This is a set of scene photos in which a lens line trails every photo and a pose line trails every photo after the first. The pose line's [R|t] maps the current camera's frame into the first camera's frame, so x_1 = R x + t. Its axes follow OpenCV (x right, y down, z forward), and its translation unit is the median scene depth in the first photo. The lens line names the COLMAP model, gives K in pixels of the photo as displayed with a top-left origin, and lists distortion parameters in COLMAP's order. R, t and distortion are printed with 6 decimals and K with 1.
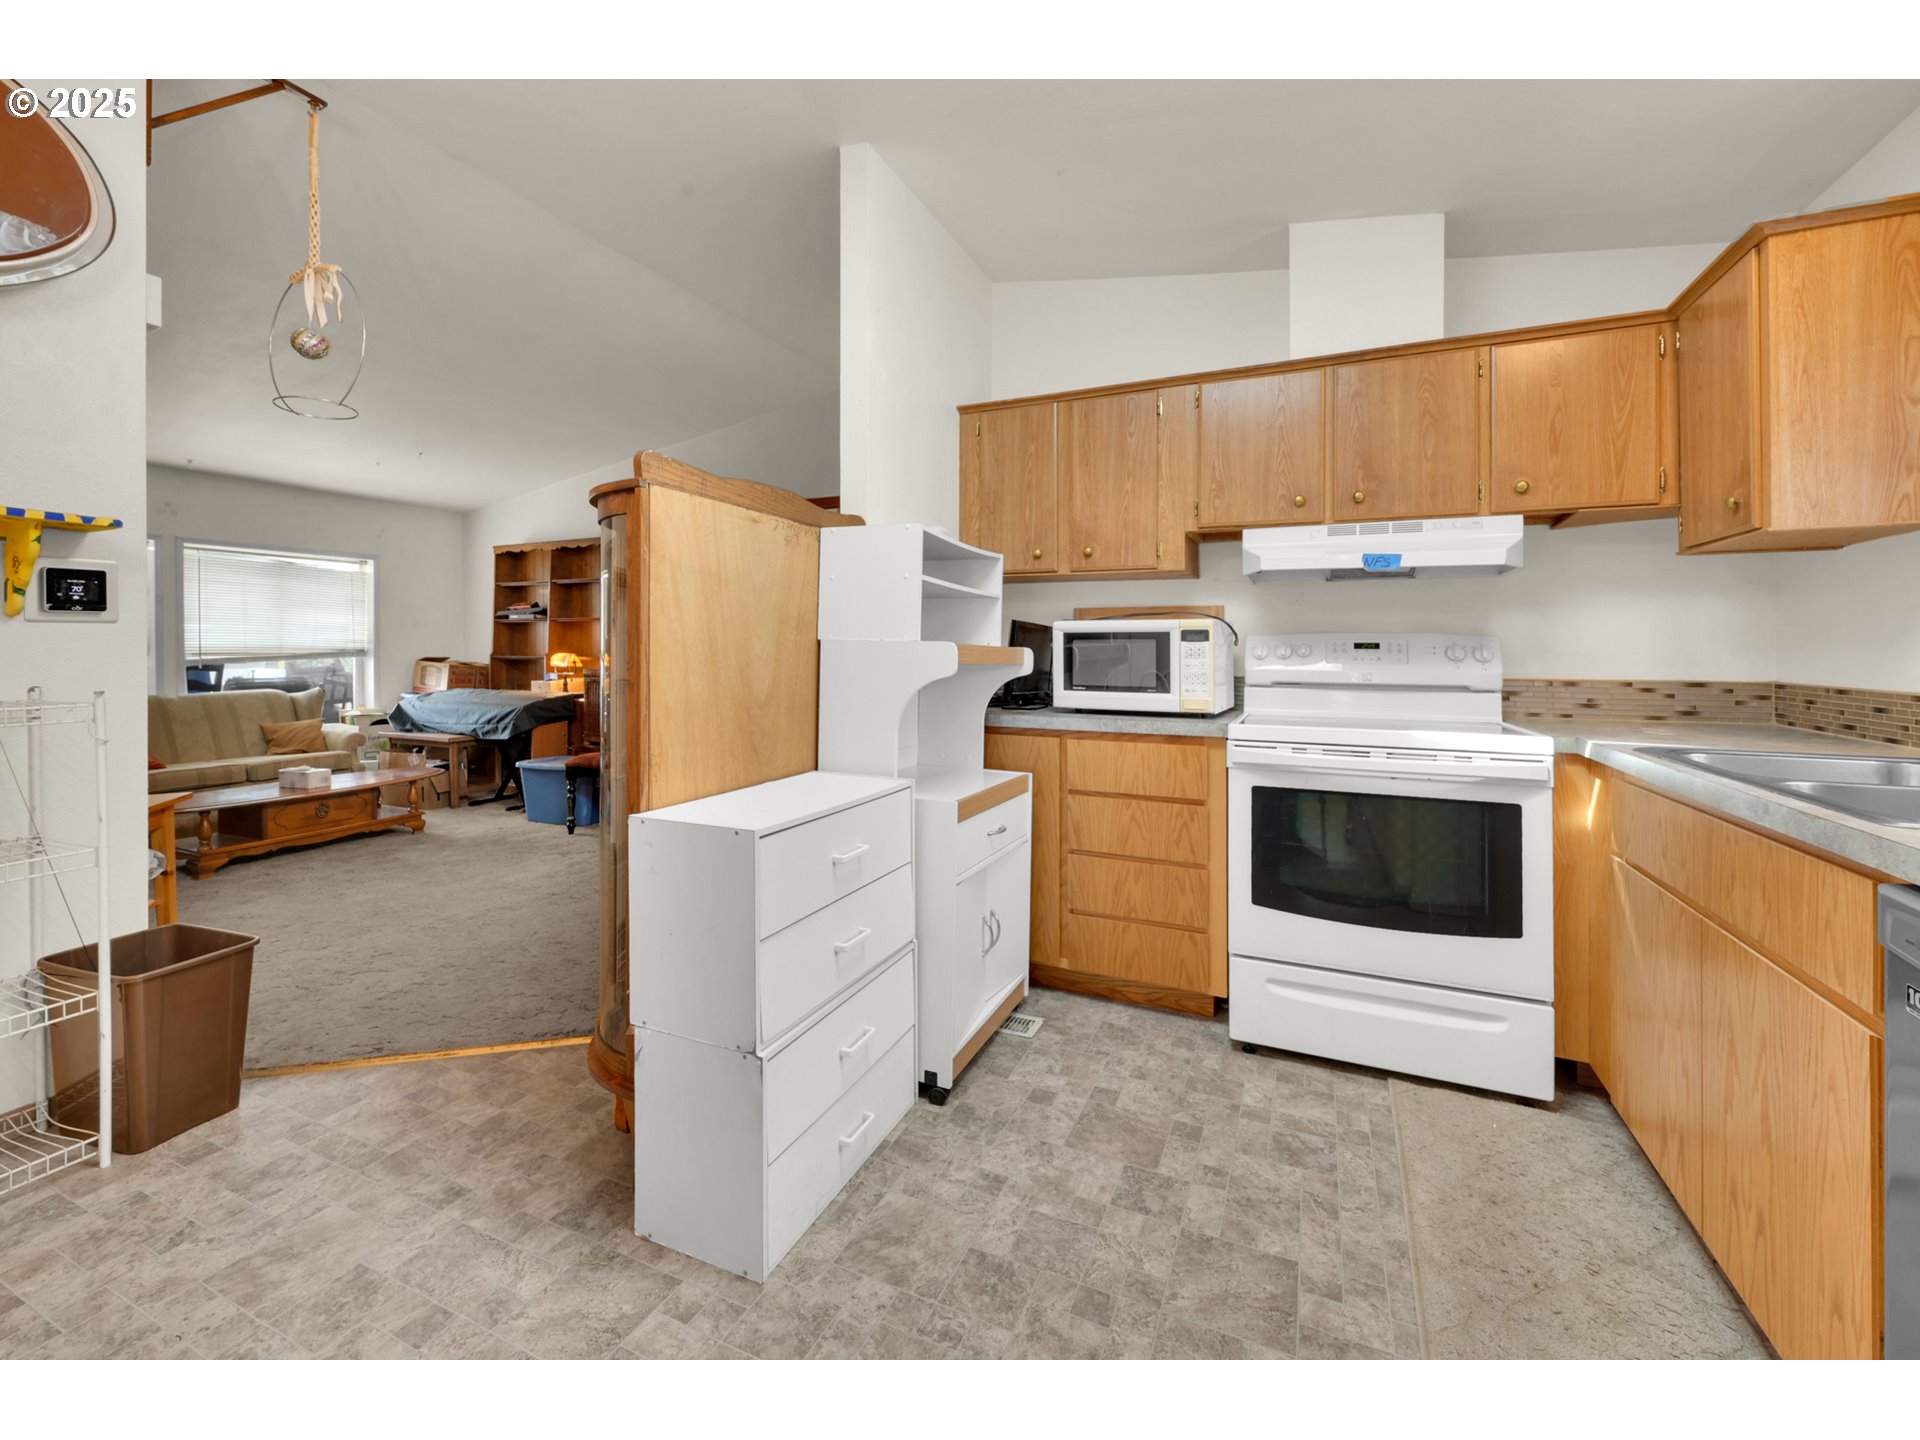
lens RADIAL K [[773.0, 0, 951.5], [0, 773.0, 644.8], [0, 0, 1]] dist [0.001278, 0.000353]
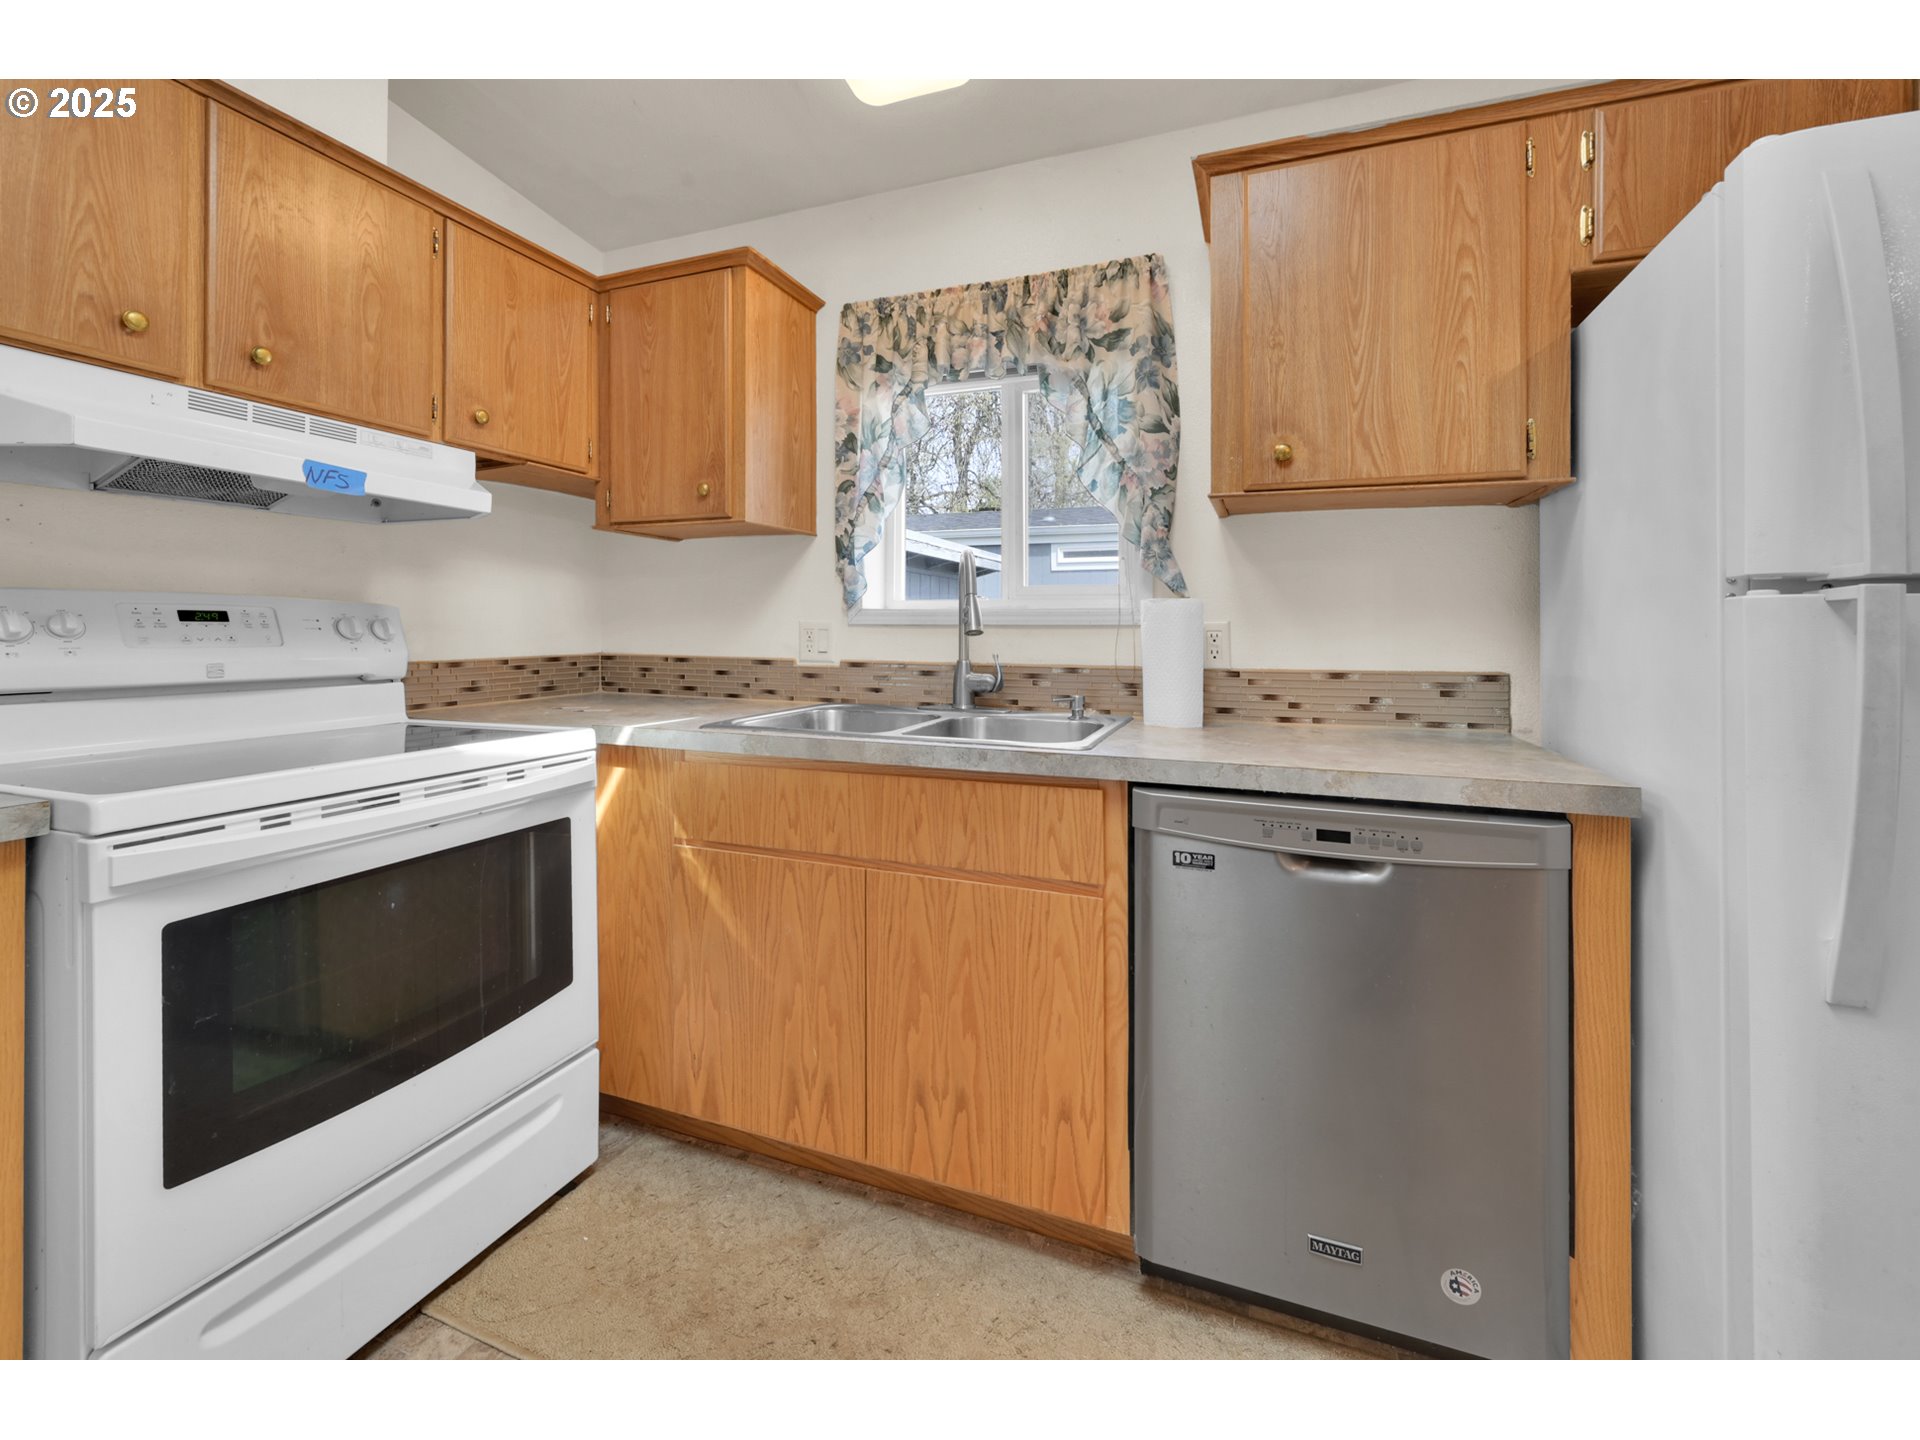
lens RADIAL K [[797.9, 0, 957.5], [0, 797.9, 621.3], [0, 0, 1]] dist [0.002467, -0.000778]
pose [[-0.065123, 0.005288, 0.997863, -0.105718], [-0.010668, 0.999925, -0.005996, 0.002956], [-0.997820, -0.011035, -0.065062, 0.574552]]
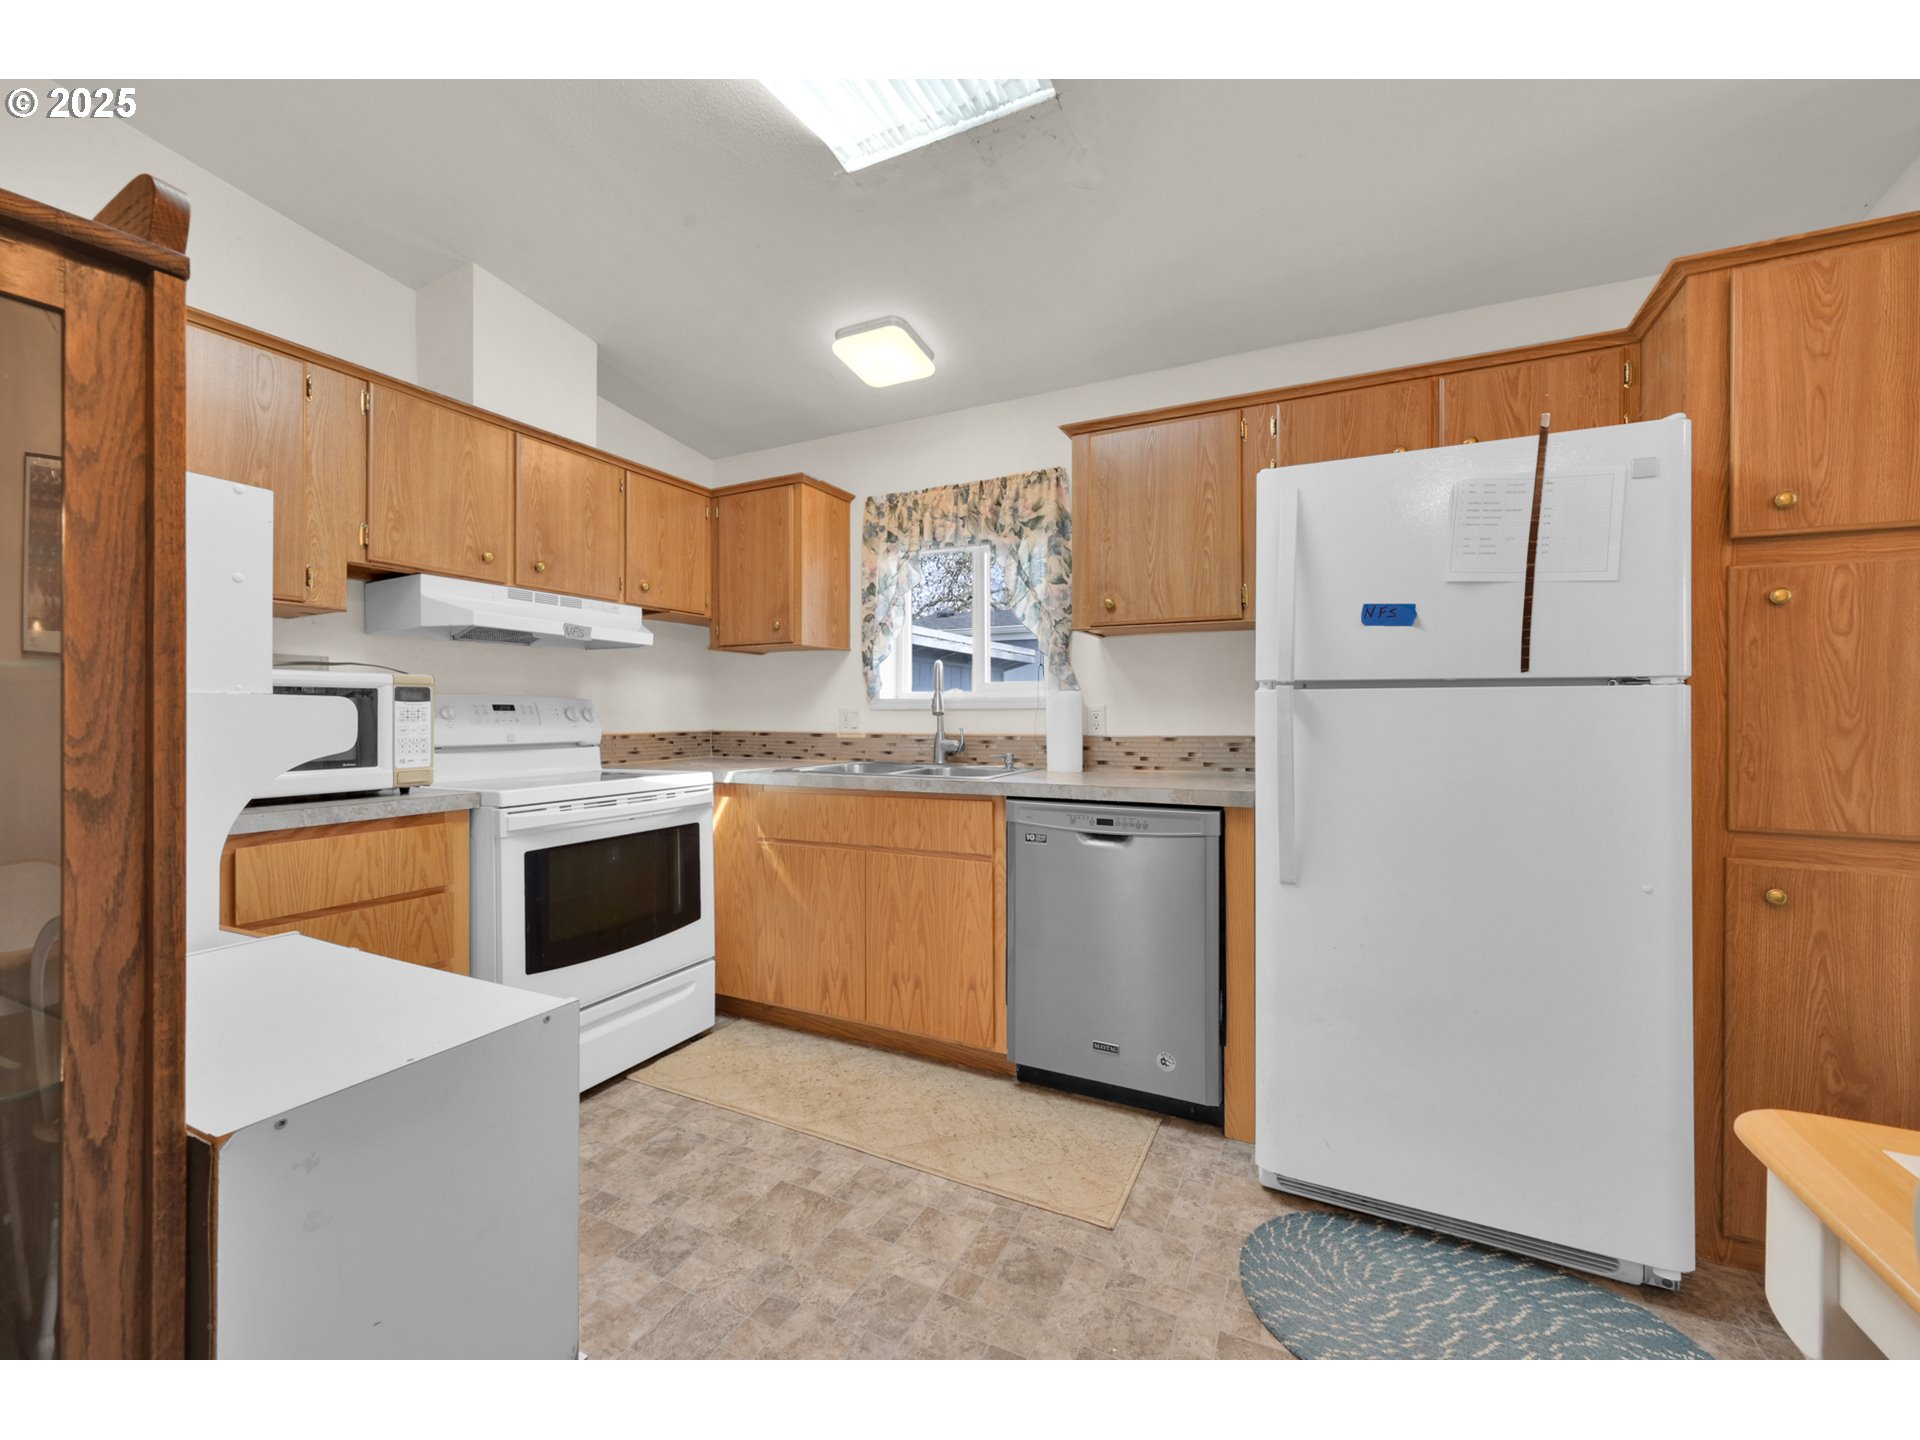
lens RADIAL K [[773.0, 0, 957.4], [0, 773.0, 691.7], [0, 0, 1]] dist [0.001278, 0.000353]
pose [[0.034330, 0.025299, 0.999090, -0.559733], [-0.002779, 0.999678, -0.025219, 0.005629], [-0.999407, -0.001911, 0.034390, 0.430500]]
